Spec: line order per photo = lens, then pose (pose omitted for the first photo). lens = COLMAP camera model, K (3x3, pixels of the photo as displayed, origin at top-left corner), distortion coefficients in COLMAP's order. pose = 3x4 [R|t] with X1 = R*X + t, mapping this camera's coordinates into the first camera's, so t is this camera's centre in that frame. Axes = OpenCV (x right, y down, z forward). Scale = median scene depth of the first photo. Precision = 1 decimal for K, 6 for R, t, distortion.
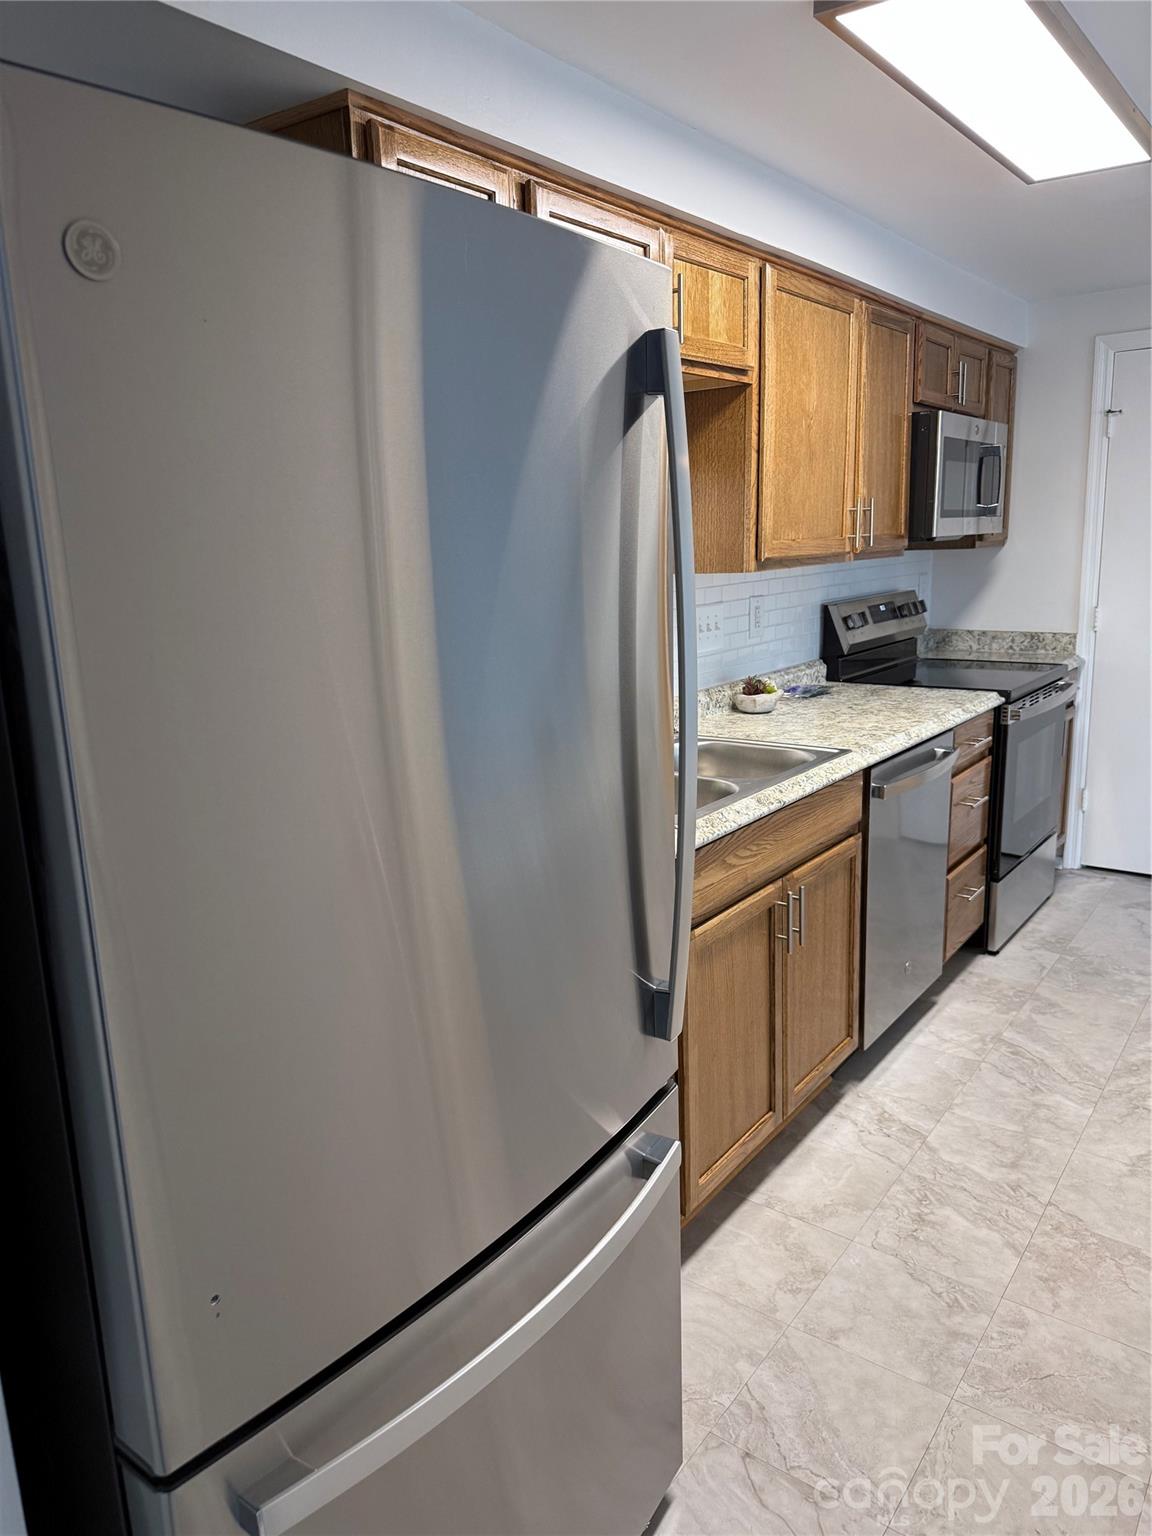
lens RADIAL K [[1093.5, 0, 582.4], [0, 1093.5, 764.9], [0, 0, 1]] dist [0.069329, -0.095559]
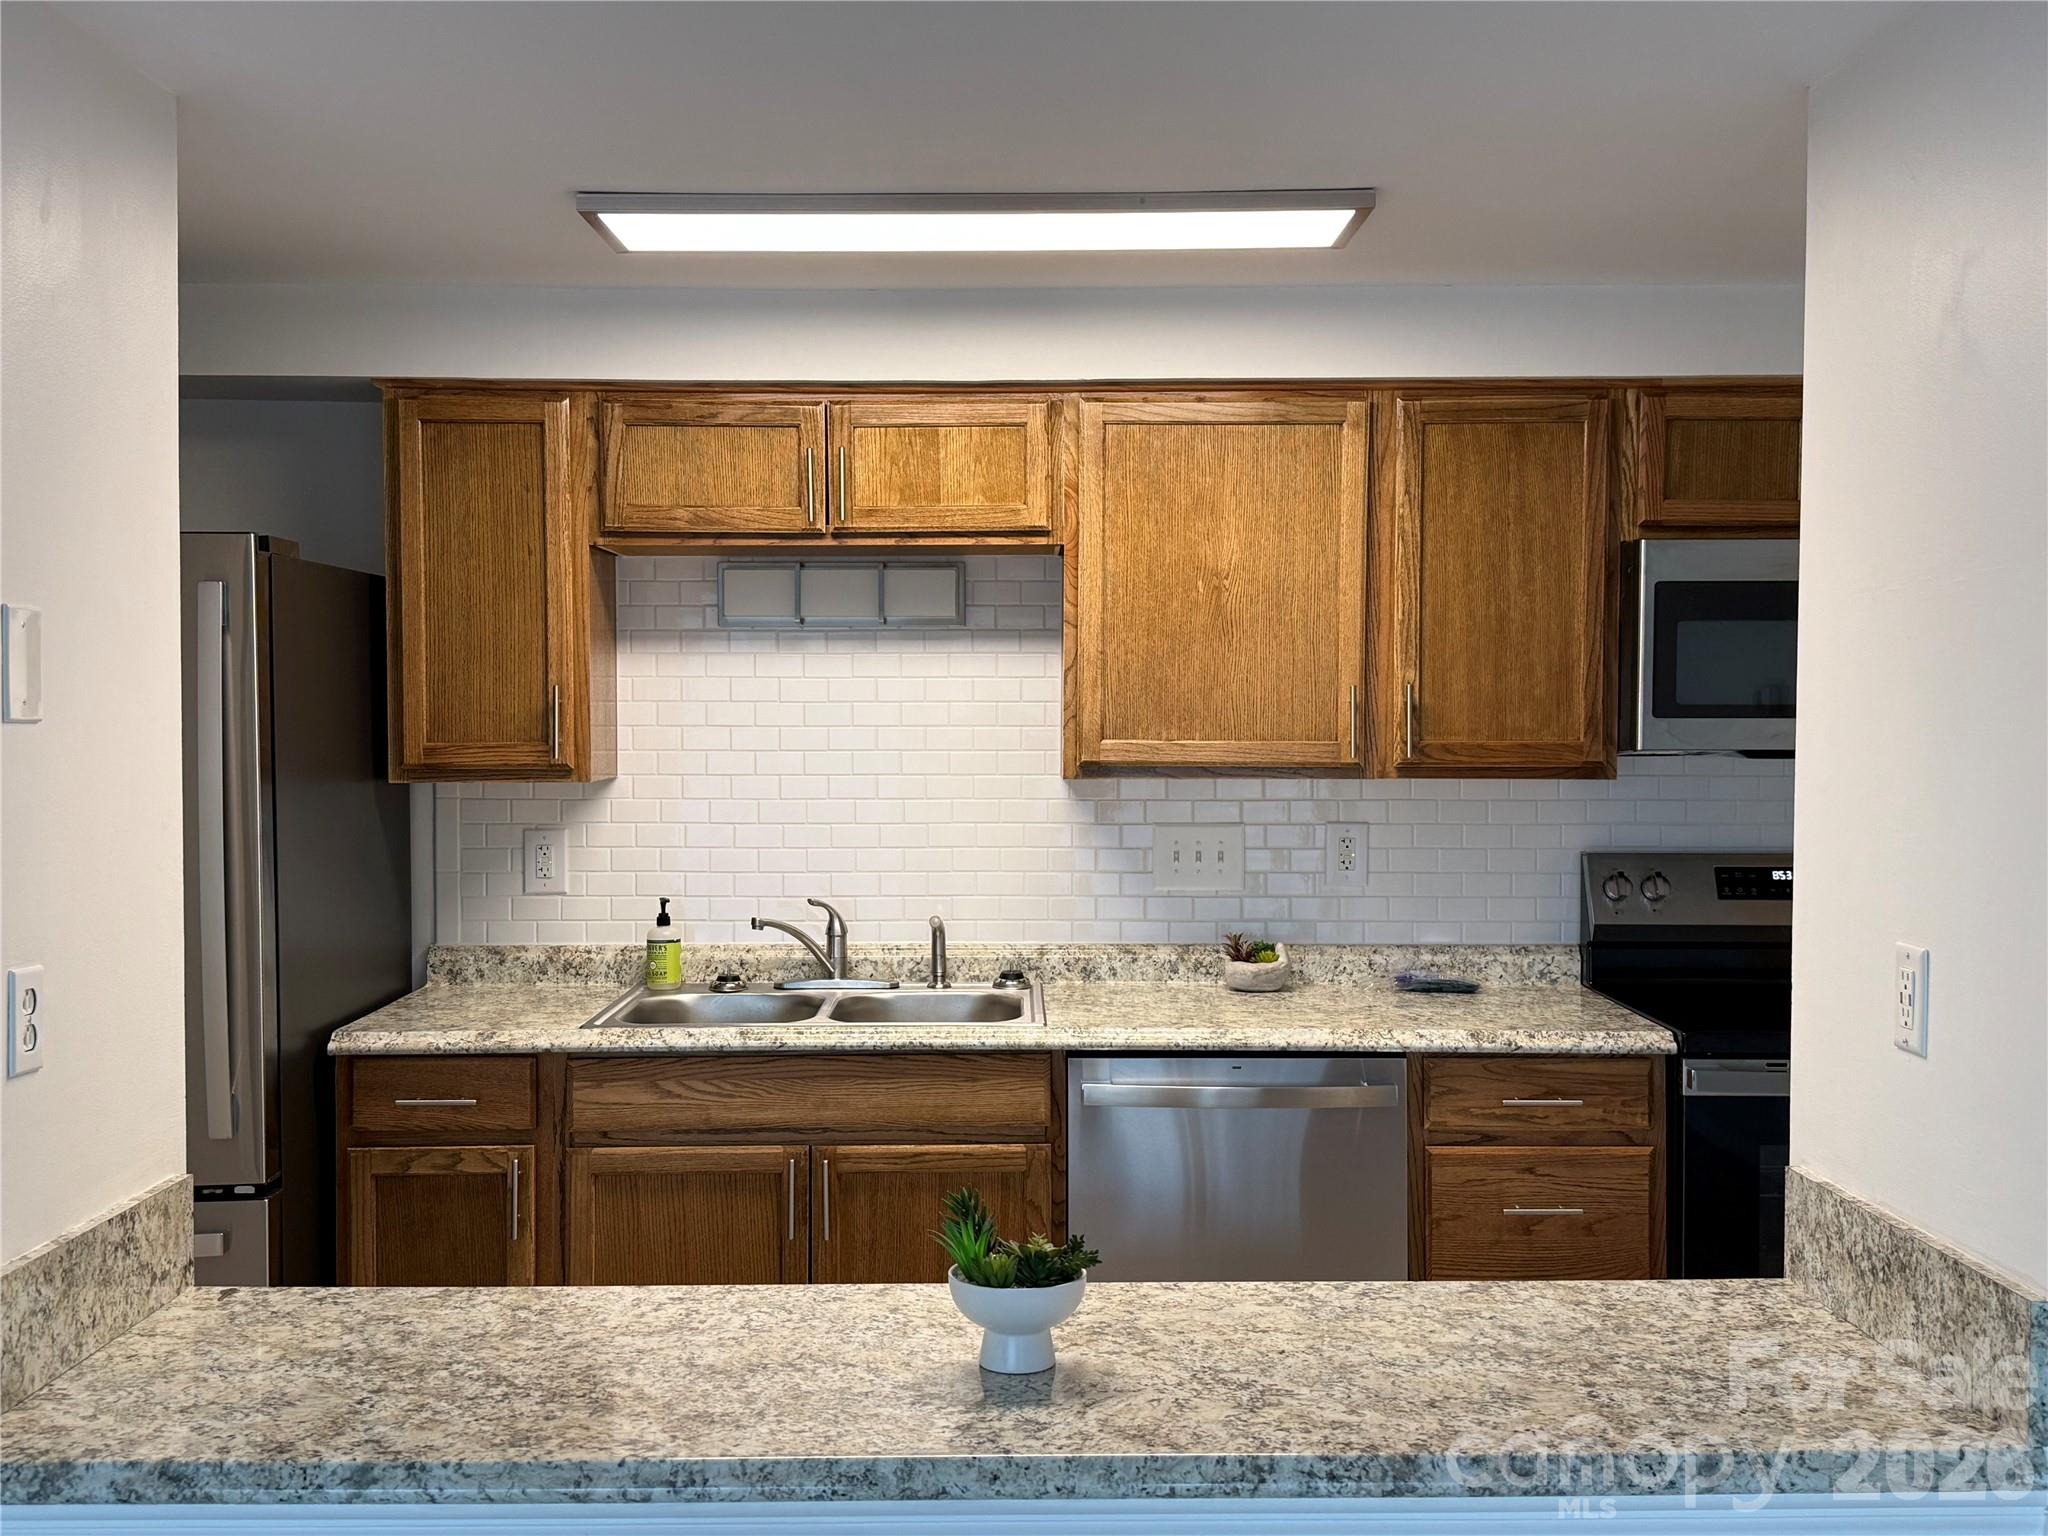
lens RADIAL K [[2081.7, 0, 1007.7], [0, 2081.7, 755.3], [0, 0, 1]] dist [0.113248, 0.000000]
pose [[0.595411, 0.045240, -0.802147, 1.092634], [-0.183407, 0.979704, -0.080884, -0.059063], [0.782207, 0.195278, 0.591623, 0.101341]]
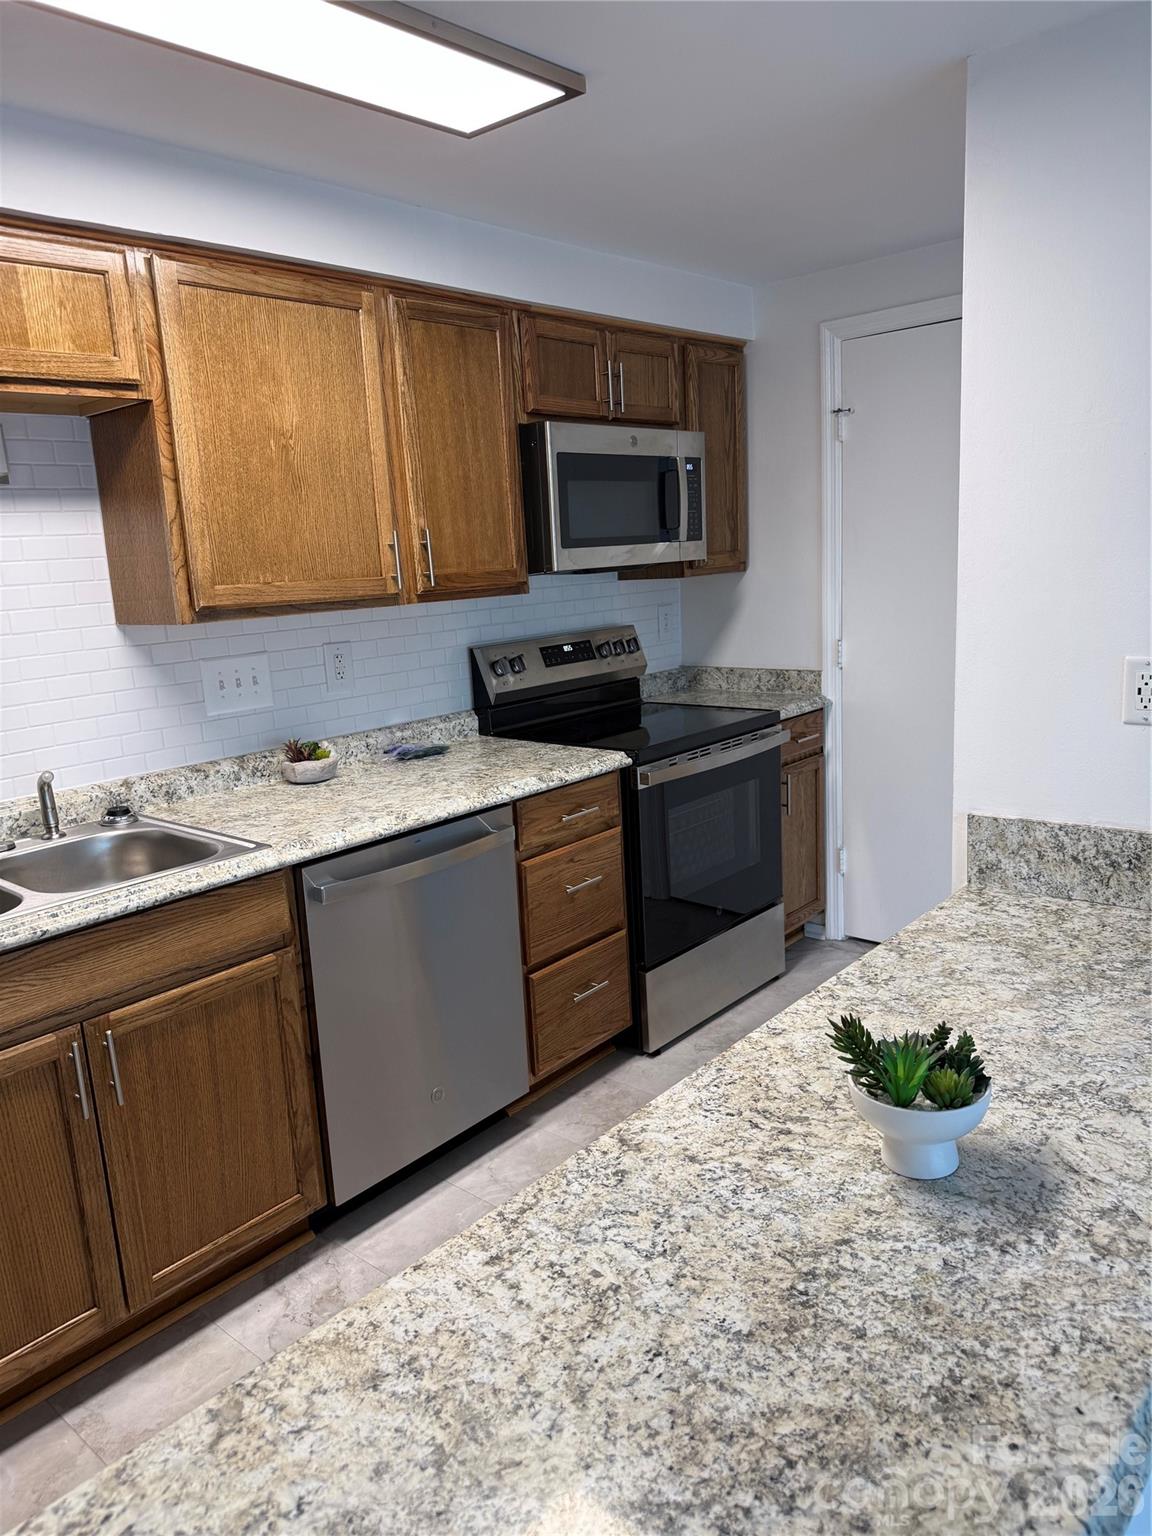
lens RADIAL K [[1093.5, 0, 581.2], [0, 1093.5, 774.6], [0, 0, 1]] dist [0.069329, -0.095559]
pose [[0.996520, -0.010825, -0.082647, 0.443514], [0.010640, 0.999940, -0.002689, -0.049957], [0.082672, 0.001800, 0.996575, 0.171430]]
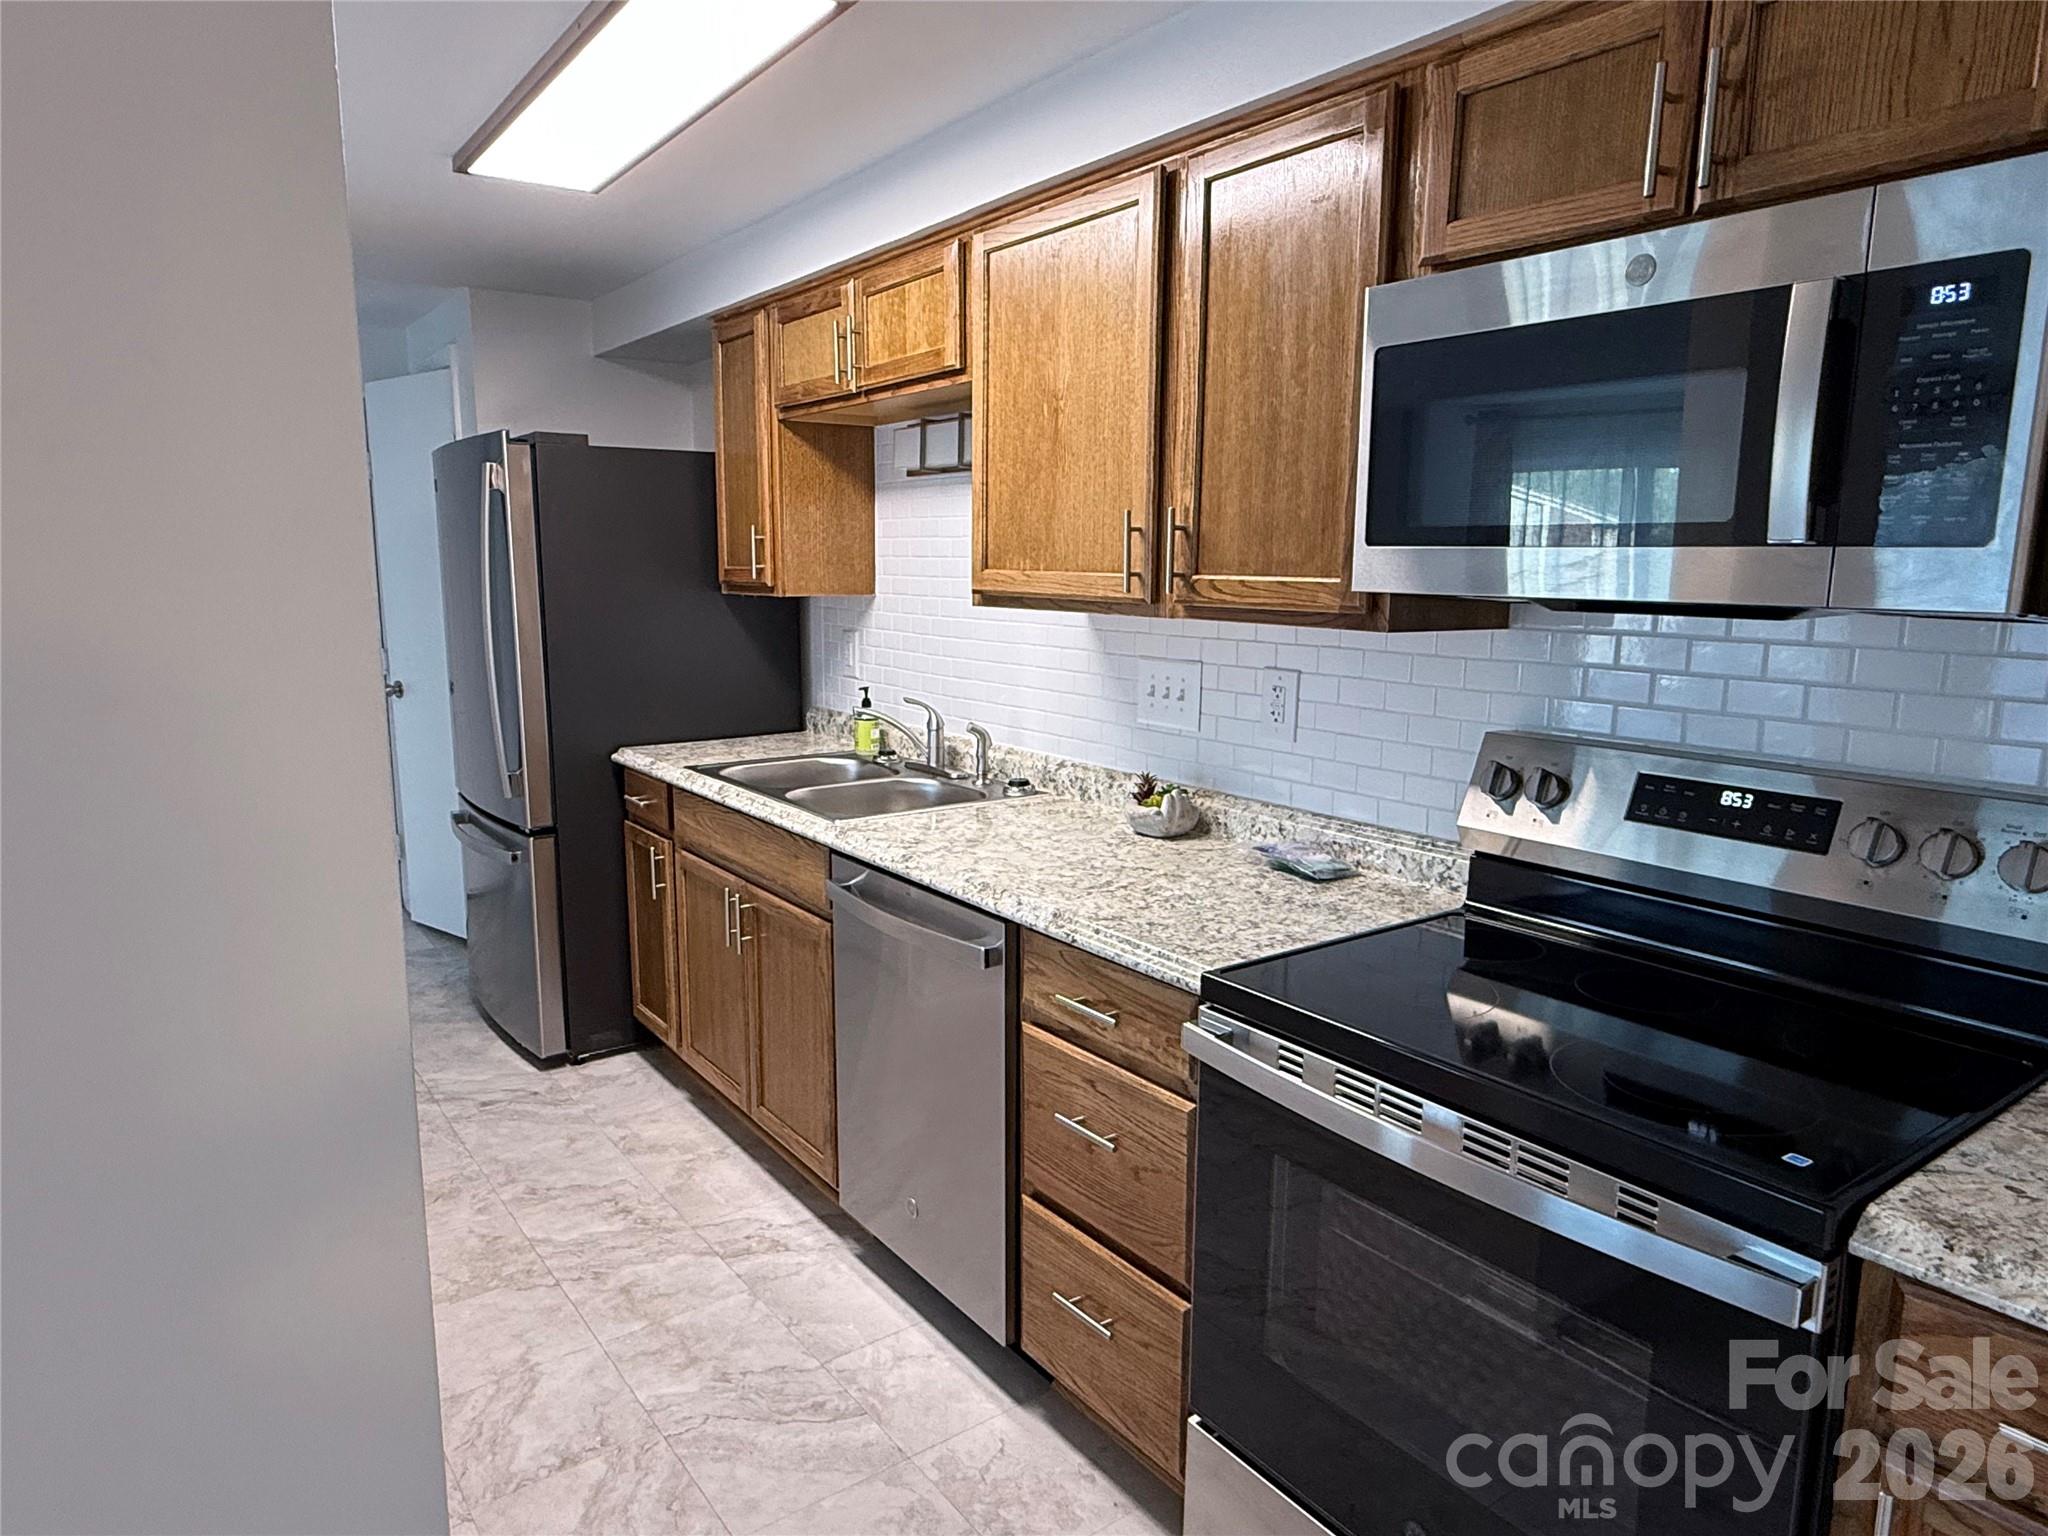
lens RADIAL K [[1272.6, 0, 1023.4], [0, 1272.6, 774.8], [0, 0, 1]] dist [-0.011548, -0.000707]
pose [[-0.305698, 0.183517, -0.934275, 0.890854], [-0.198985, 0.947267, 0.251177, -0.257382], [0.931104, 0.262691, -0.253061, 1.113758]]
